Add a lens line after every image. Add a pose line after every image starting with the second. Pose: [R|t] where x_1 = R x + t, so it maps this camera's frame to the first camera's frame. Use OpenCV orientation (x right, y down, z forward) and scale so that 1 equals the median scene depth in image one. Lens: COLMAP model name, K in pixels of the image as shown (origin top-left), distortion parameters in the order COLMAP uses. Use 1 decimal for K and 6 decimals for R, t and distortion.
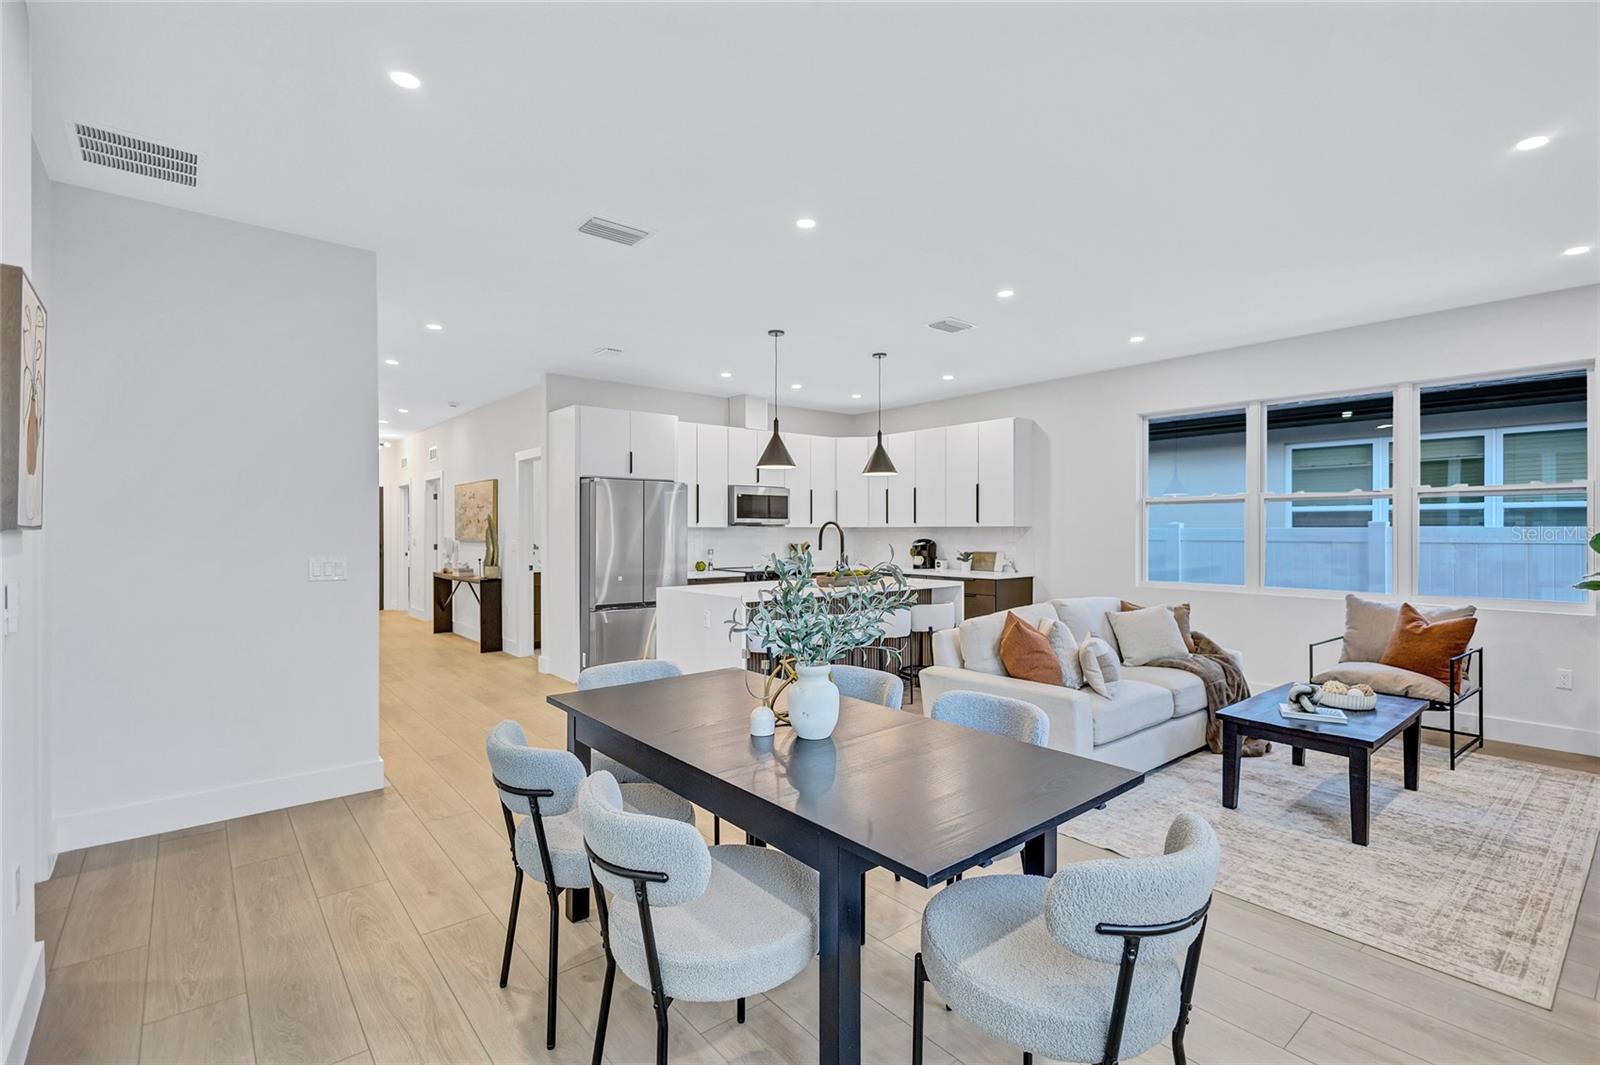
lens RADIAL K [[726.7, 0, 799.0], [0, 726.7, 530.4], [0, 0, 1]] dist [0.003767, -0.000674]
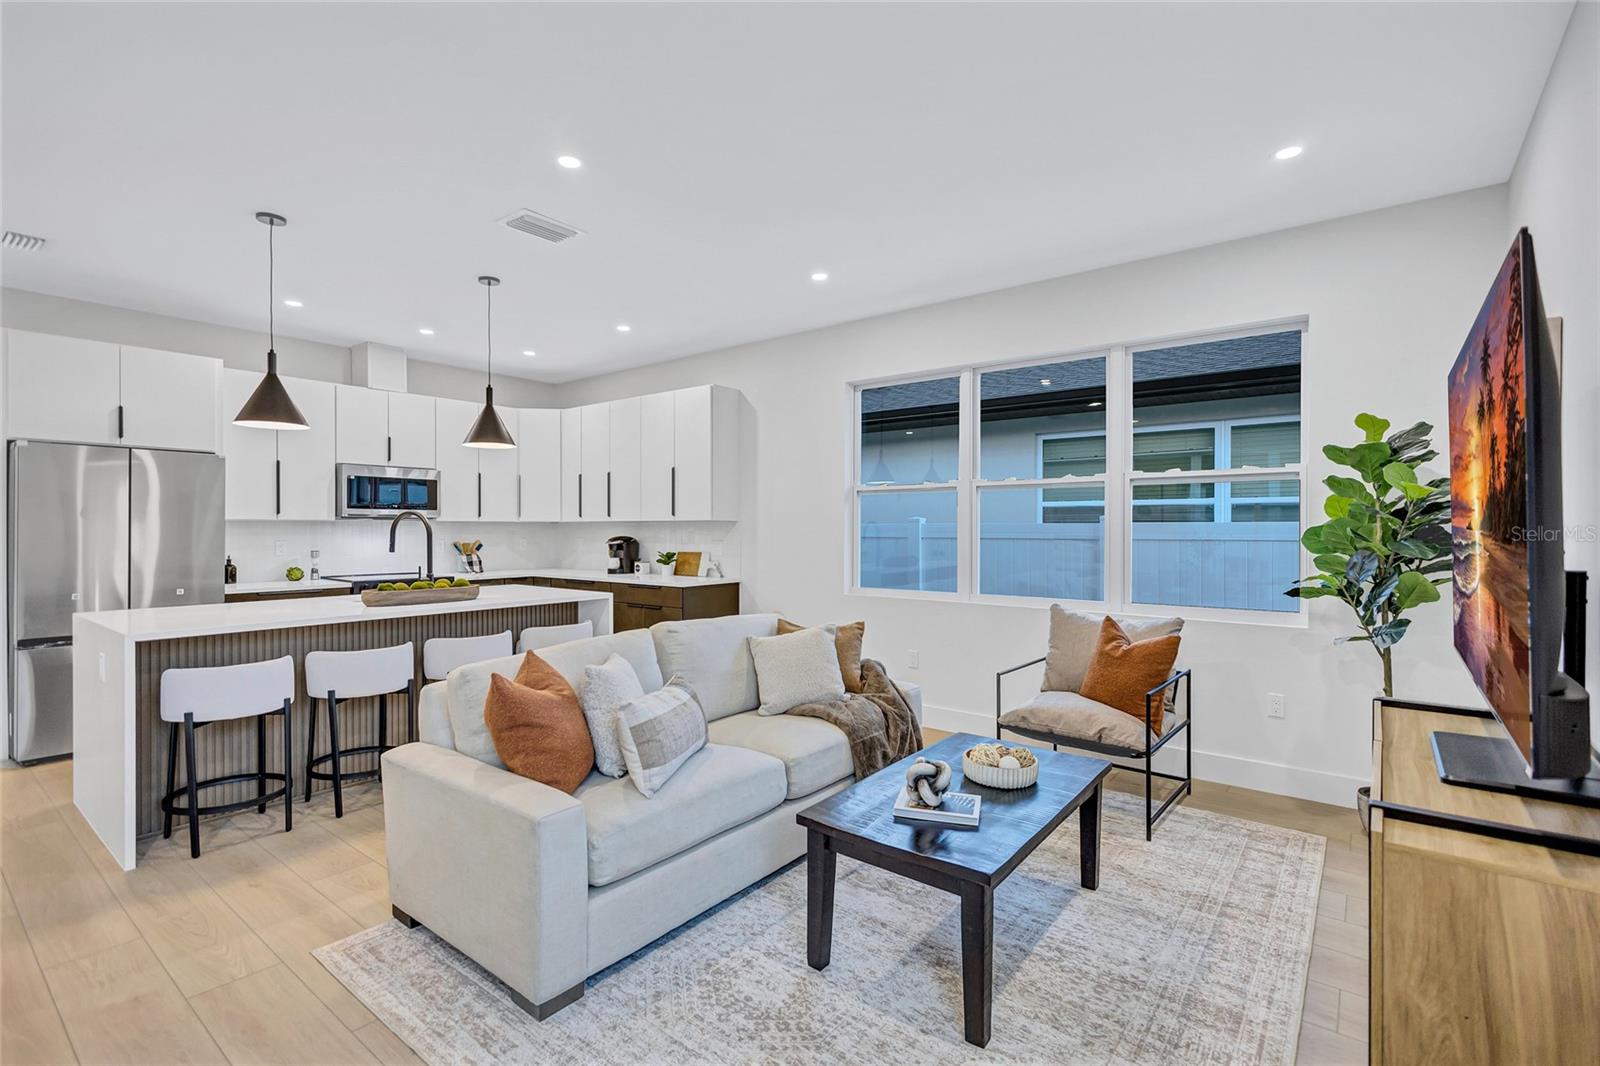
lens RADIAL K [[726.7, 0, 799.0], [0, 726.7, 530.9], [0, 0, 1]] dist [0.003767, -0.000674]
pose [[0.977032, 0.000637, 0.213093, 0.218696], [-0.001270, 0.999995, 0.002835, 0.003756], [-0.213090, -0.003040, 0.977028, 0.195884]]
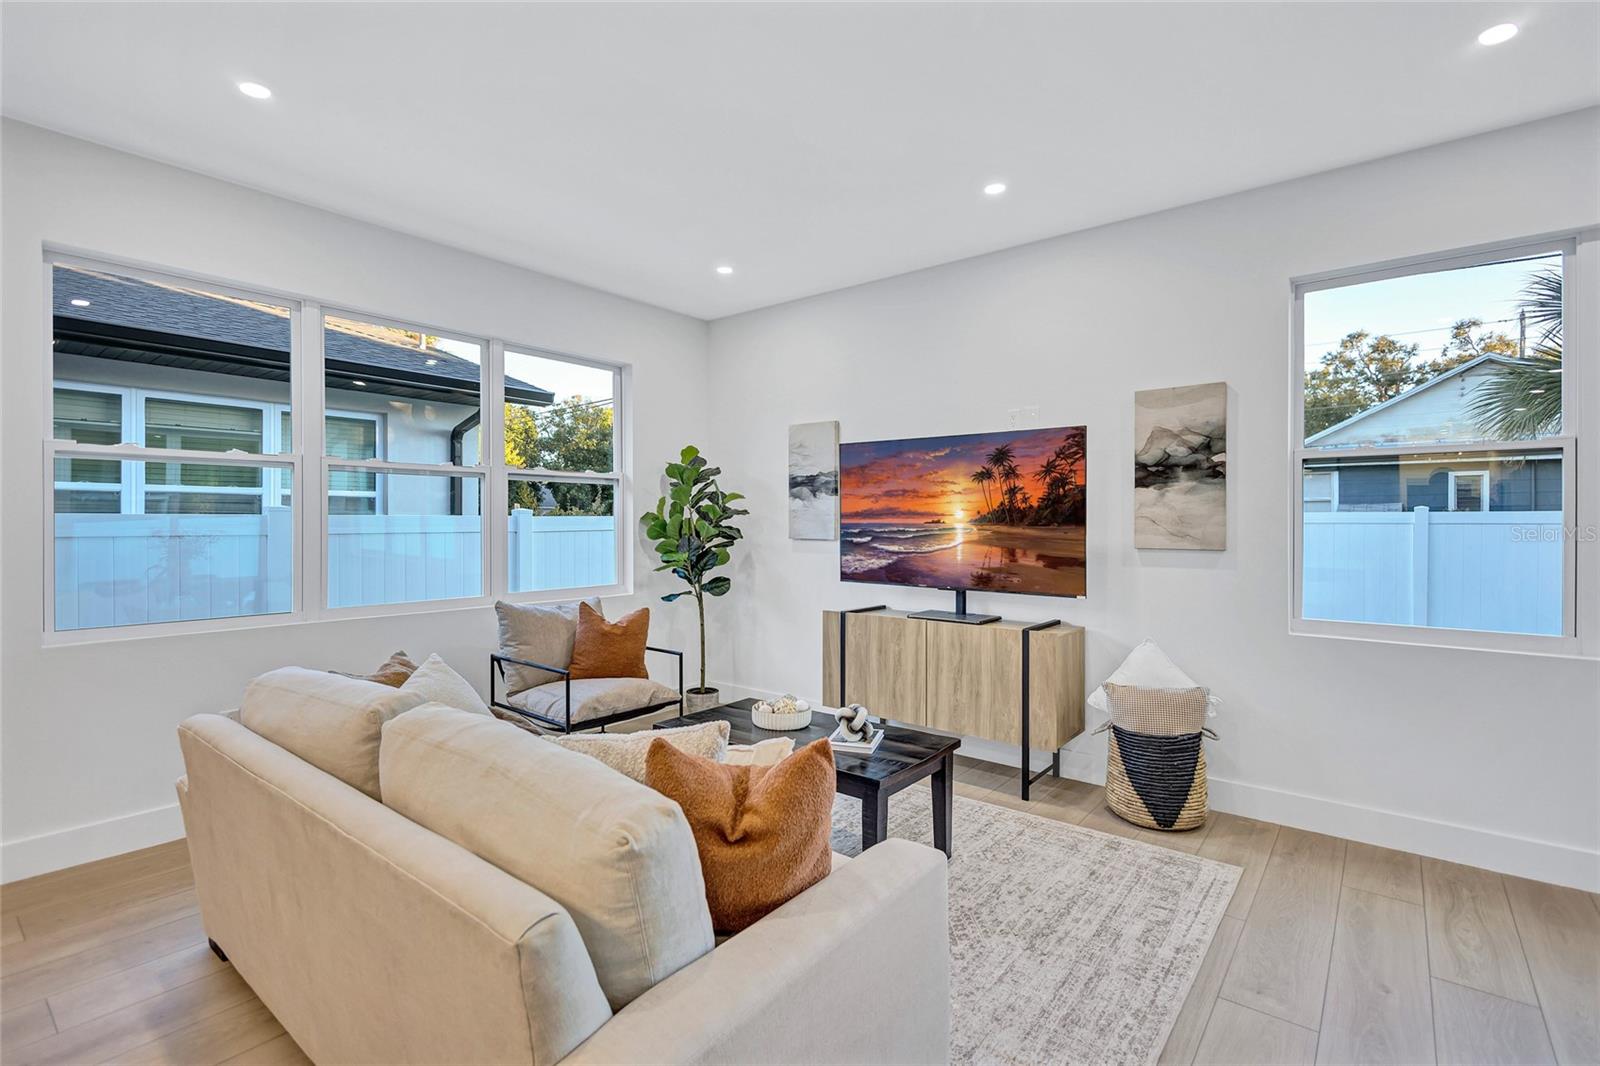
lens RADIAL K [[736.3, 0, 801.9], [0, 736.3, 525.3], [0, 0, 1]] dist [0.002316, -0.000014]
pose [[-0.201691, -0.002102, 0.979447, -0.040781], [0.001565, 0.999996, 0.002468, 0.005240], [-0.979448, 0.002031, -0.201686, 0.595896]]
